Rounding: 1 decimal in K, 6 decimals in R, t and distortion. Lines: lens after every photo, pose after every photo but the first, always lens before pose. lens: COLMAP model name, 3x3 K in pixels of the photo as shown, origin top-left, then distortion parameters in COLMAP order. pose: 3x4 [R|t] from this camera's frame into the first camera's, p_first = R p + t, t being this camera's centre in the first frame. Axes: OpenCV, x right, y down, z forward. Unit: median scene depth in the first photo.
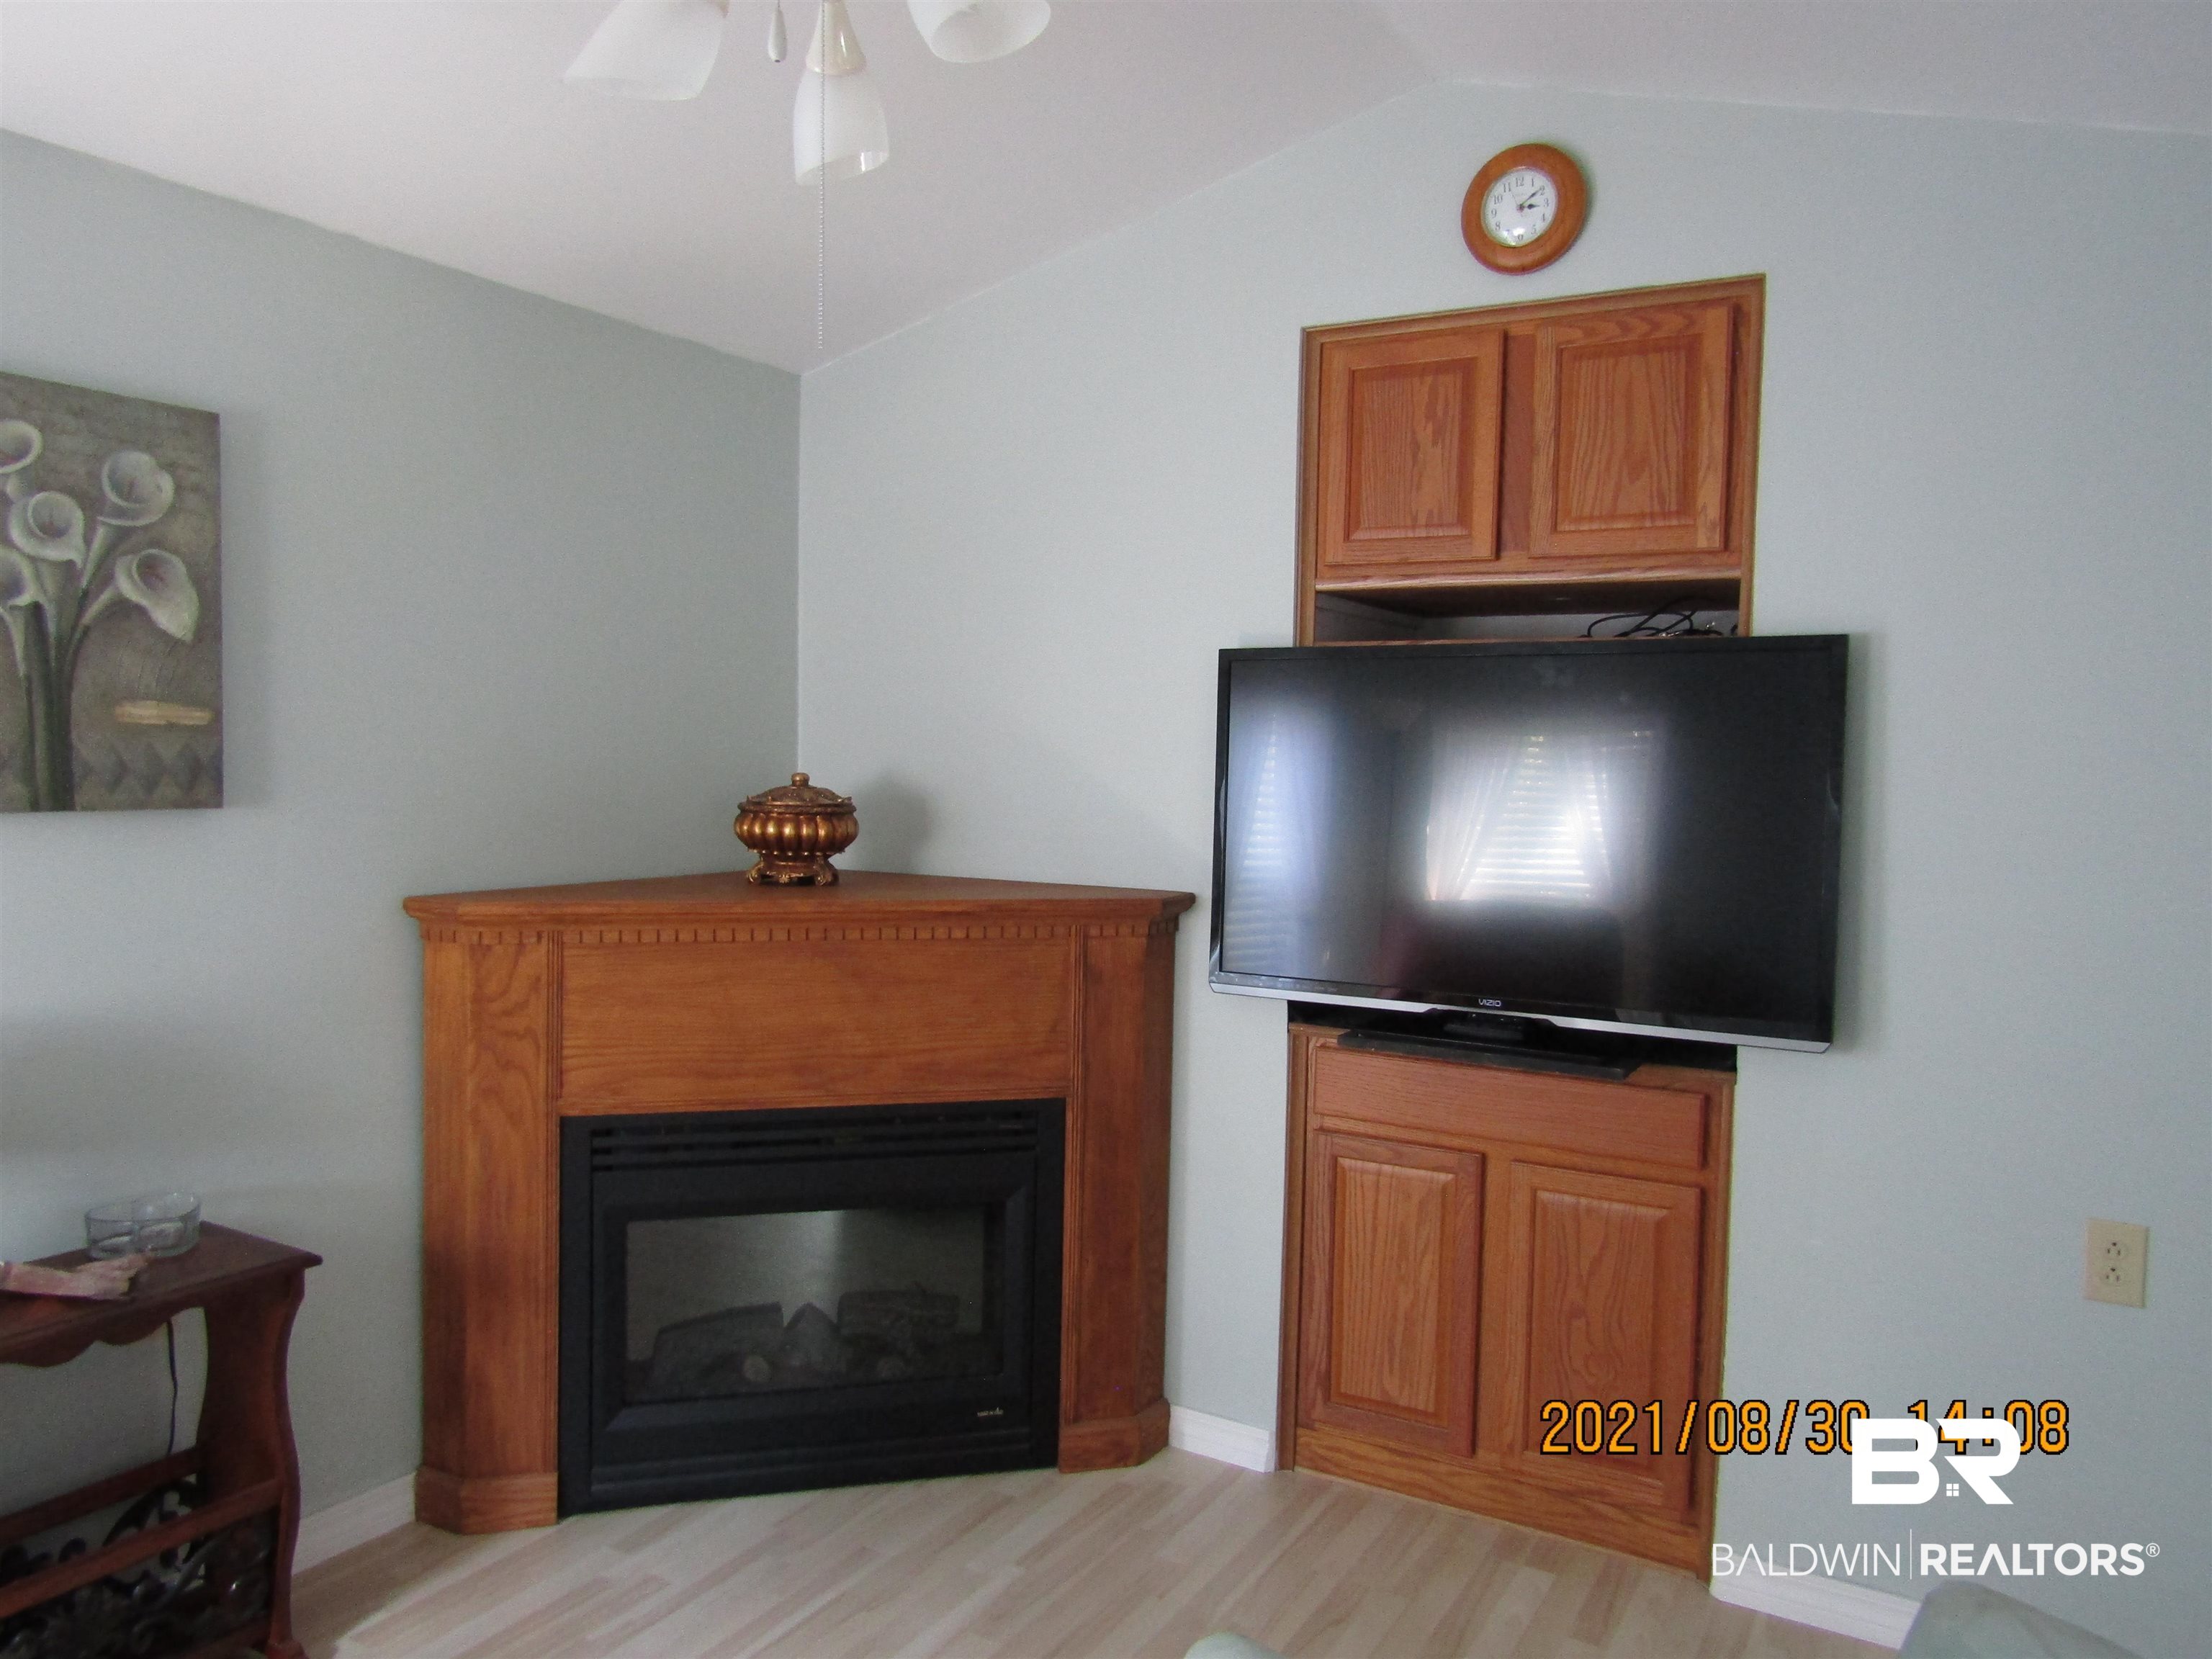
lens RADIAL K [[1525.3, 0, 1101.2], [0, 1525.3, 832.8], [0, 0, 1]] dist [-0.007066, 0.000415]
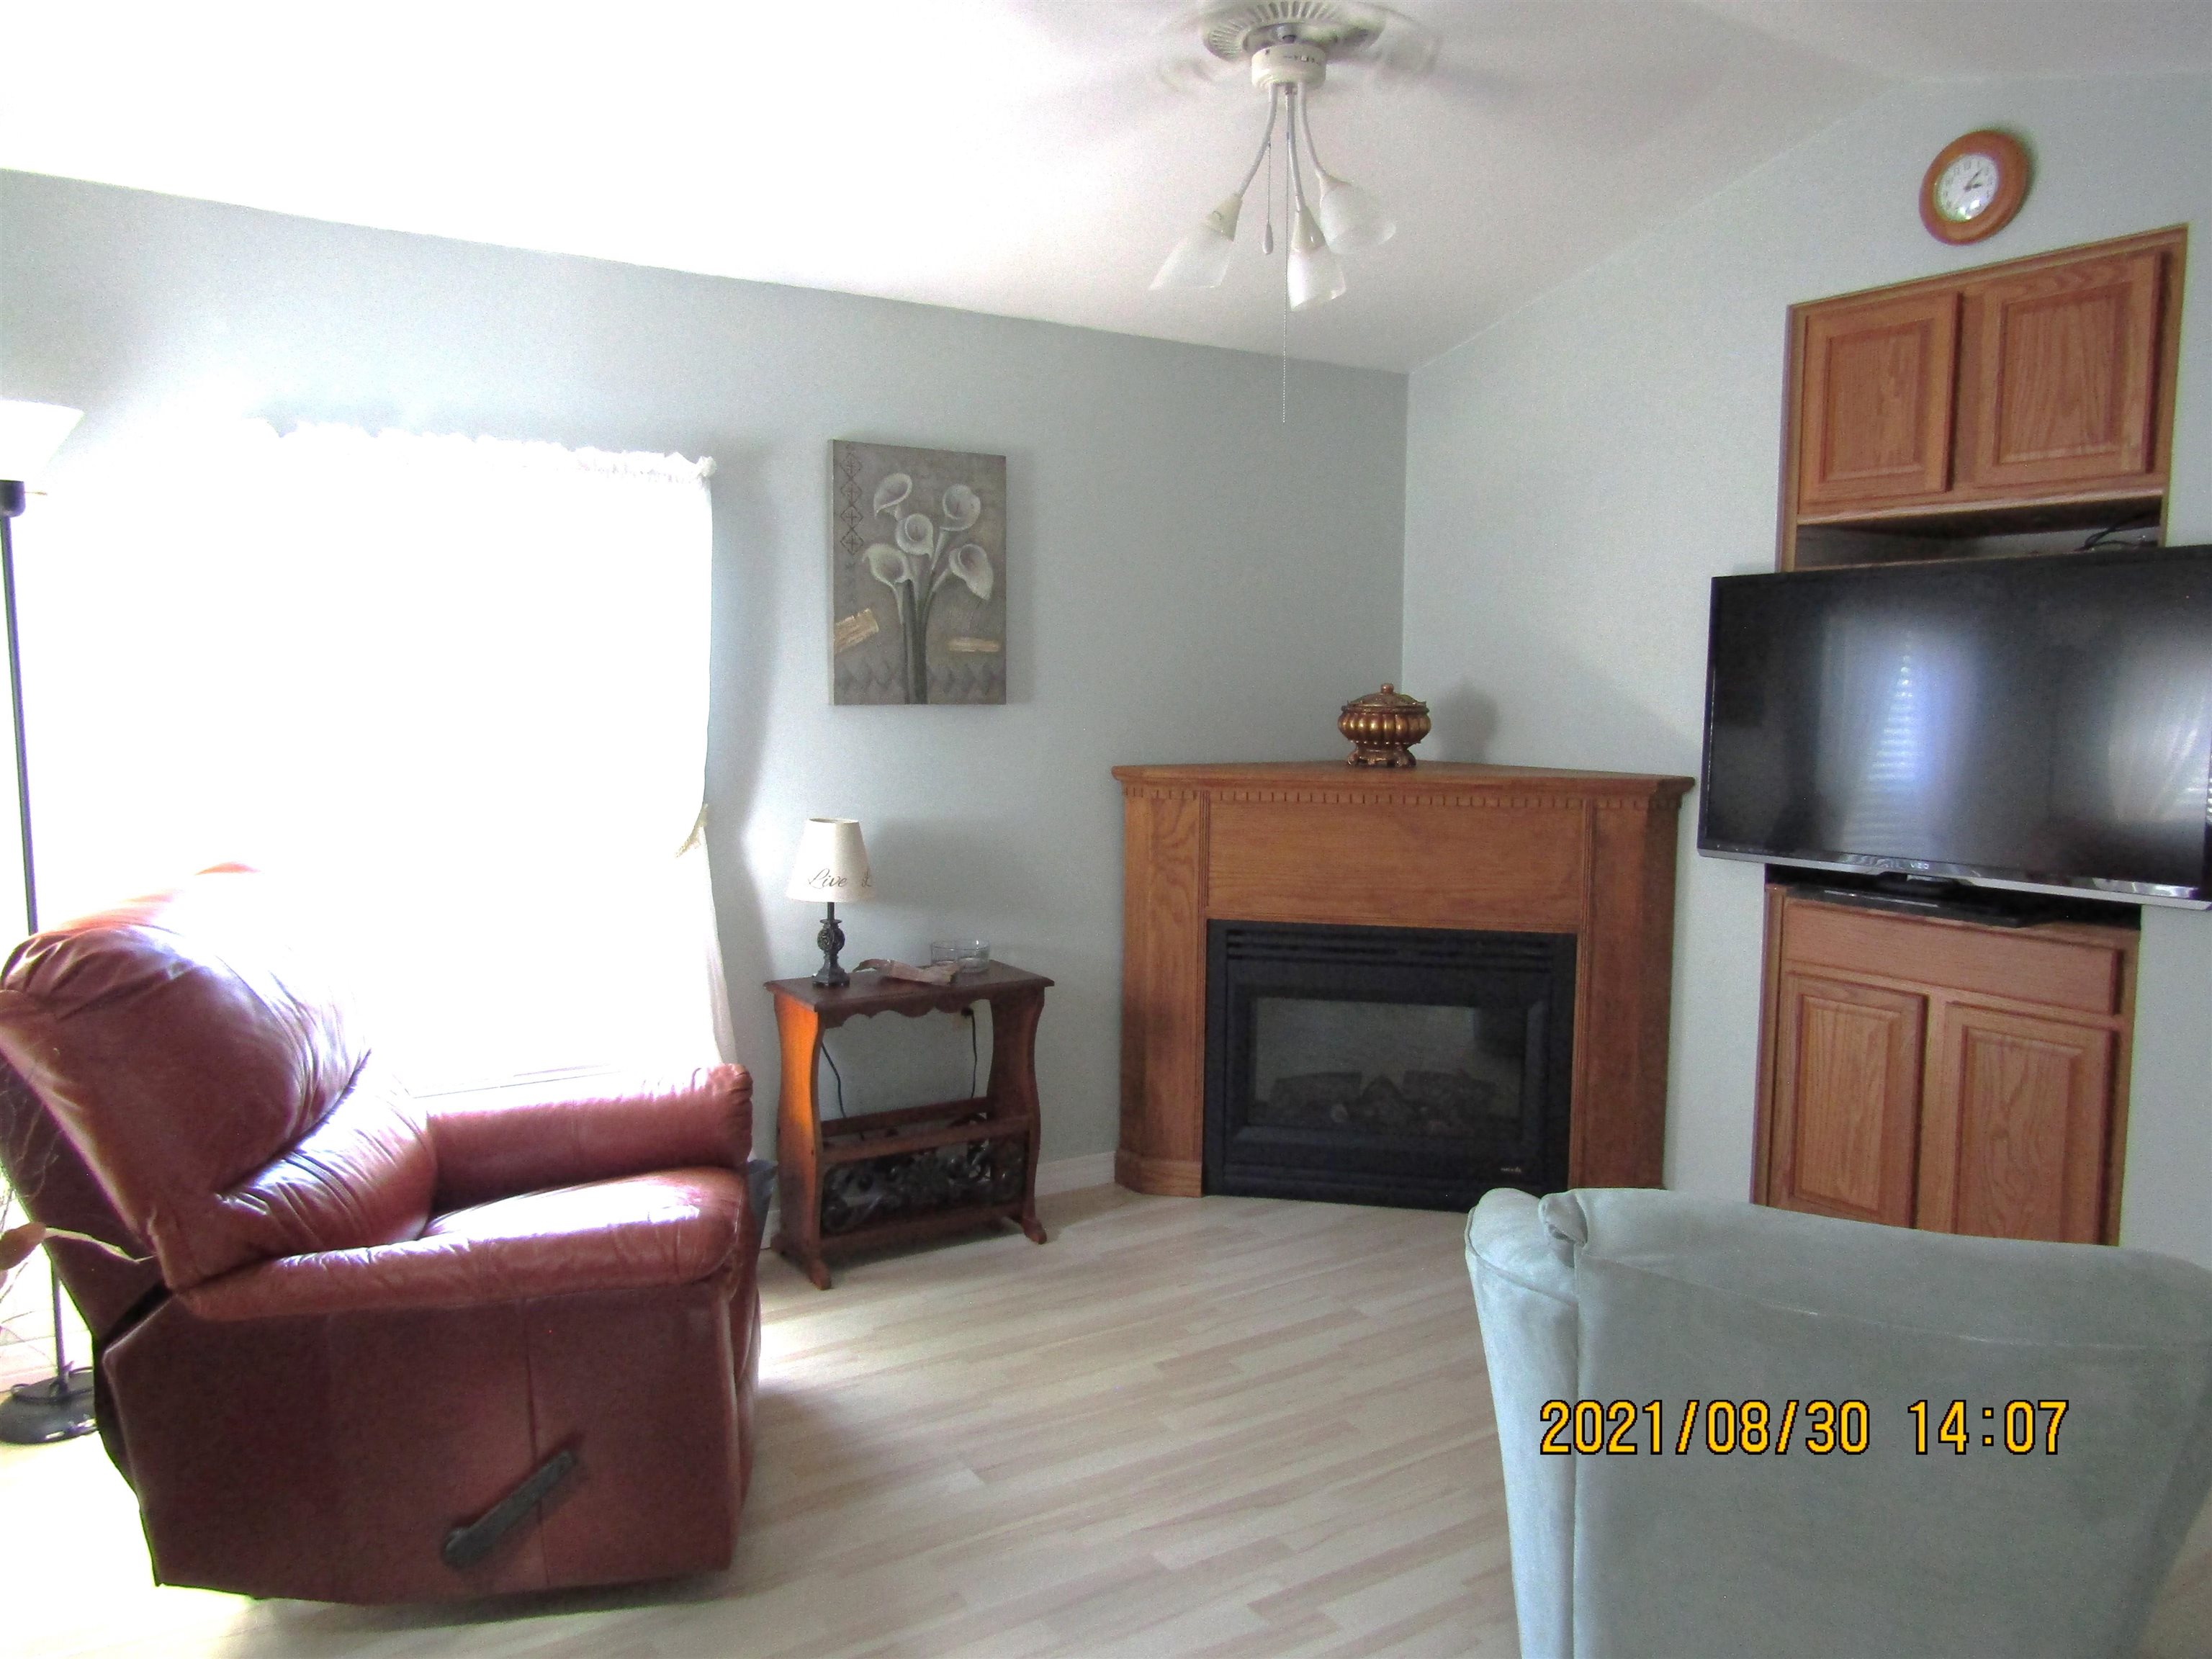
lens RADIAL K [[1657.7, 0, 1193.5], [0, 1657.7, 826.1], [0, 0, 1]] dist [0.017601, -0.002847]
pose [[0.905792, 0.023739, -0.423056, 0.291245], [-0.012658, 0.999500, 0.028984, 0.050175], [0.423533, -0.020899, 0.905640, -0.423812]]
